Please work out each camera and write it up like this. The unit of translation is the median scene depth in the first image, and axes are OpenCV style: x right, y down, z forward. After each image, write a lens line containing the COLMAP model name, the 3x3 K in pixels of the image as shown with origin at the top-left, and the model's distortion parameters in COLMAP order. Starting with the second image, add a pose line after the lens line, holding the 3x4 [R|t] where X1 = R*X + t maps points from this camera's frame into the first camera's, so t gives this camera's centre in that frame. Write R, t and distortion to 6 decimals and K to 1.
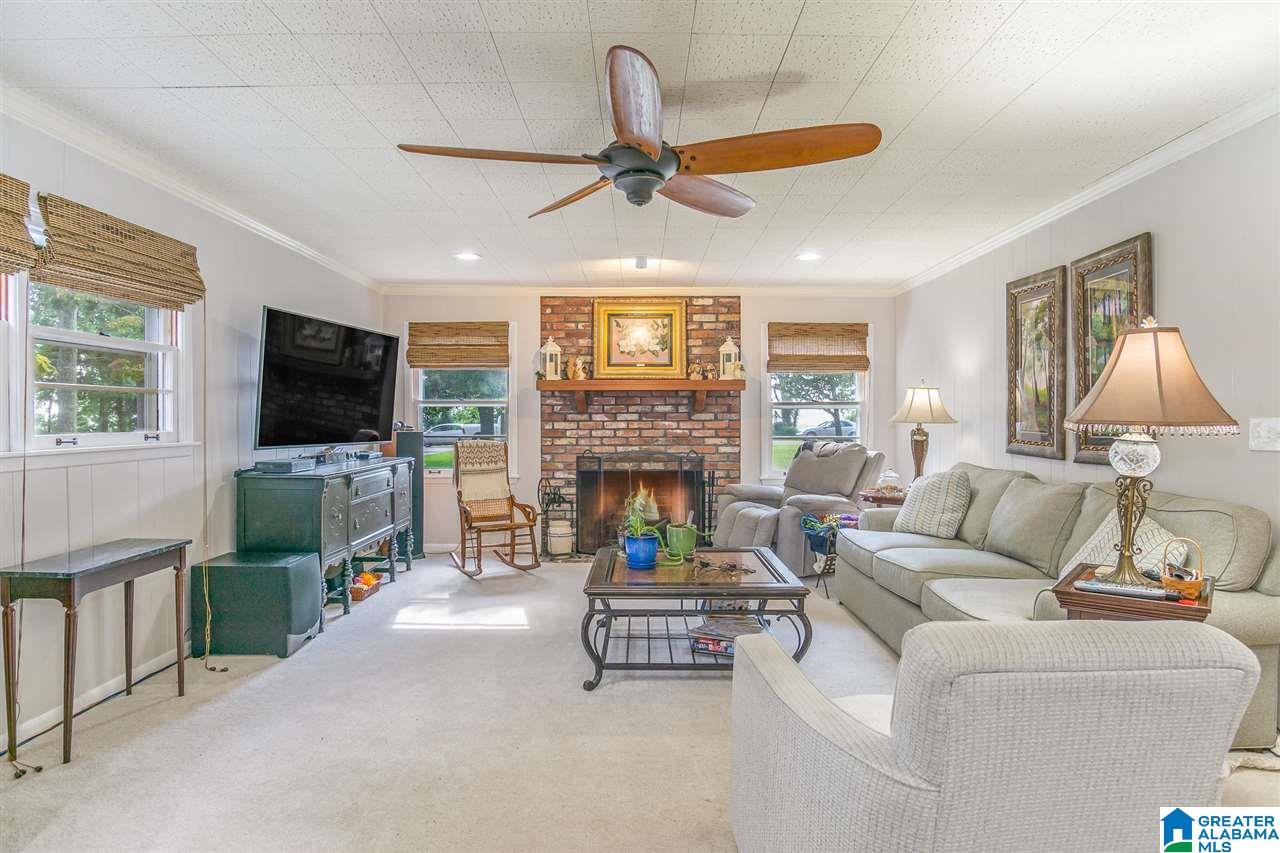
lens RADIAL K [[711.3, 0, 642.9], [0, 711.3, 429.0], [0, 0, 1]] dist [-0.023184, -0.000693]
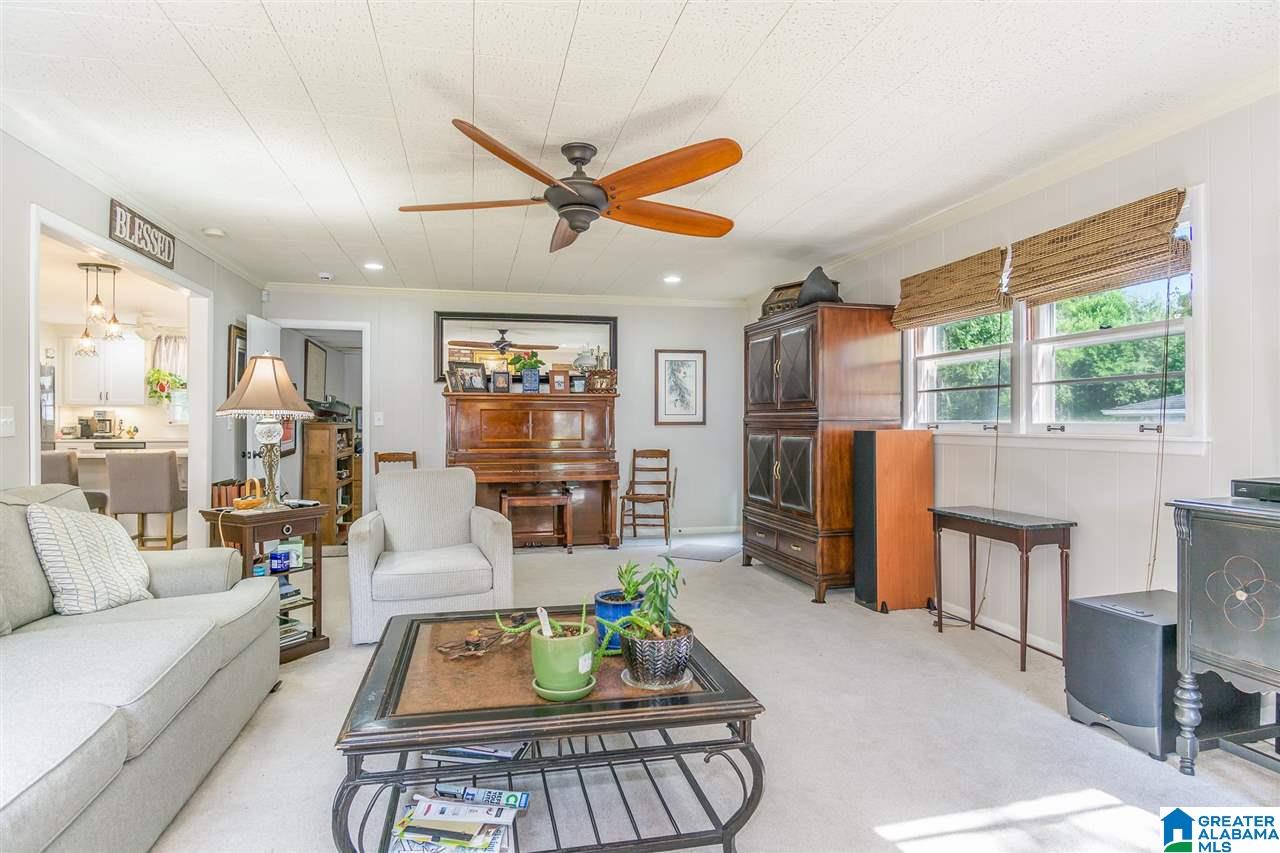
lens RADIAL K [[711.3, 0, 642.9], [0, 711.3, 429.0], [0, 0, 1]] dist [-0.023184, -0.000693]
pose [[-0.972971, 0.004242, -0.230888, 0.109449], [-0.001841, 0.999657, 0.026126, -0.008911], [0.230919, 0.025845, -0.972630, 1.463854]]
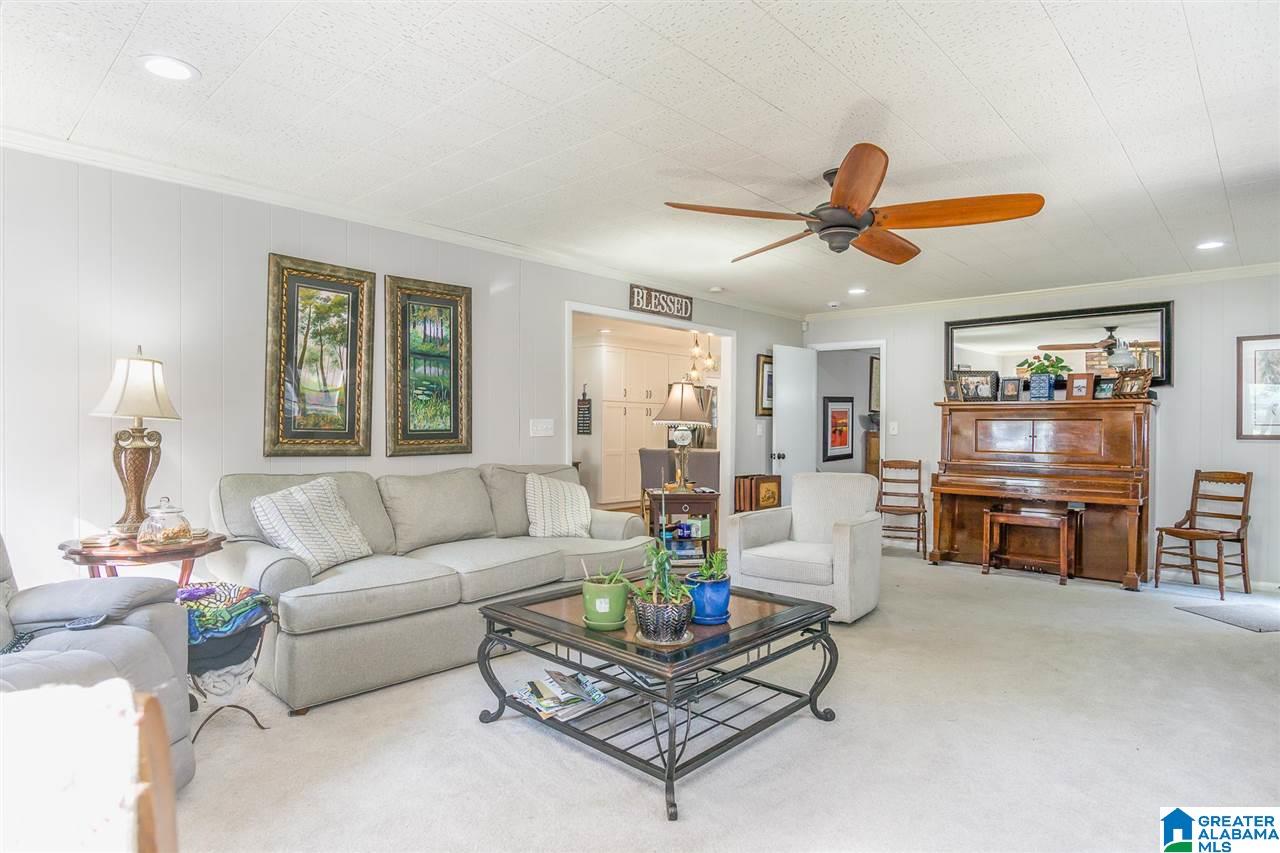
lens RADIAL K [[711.3, 0, 642.9], [0, 711.3, 429.0], [0, 0, 1]] dist [-0.023184, -0.000693]
pose [[-0.729899, -0.006615, 0.683523, -0.411031], [0.001863, 0.999930, 0.011667, -0.008234], [-0.683553, 0.009789, -0.729836, 1.439383]]
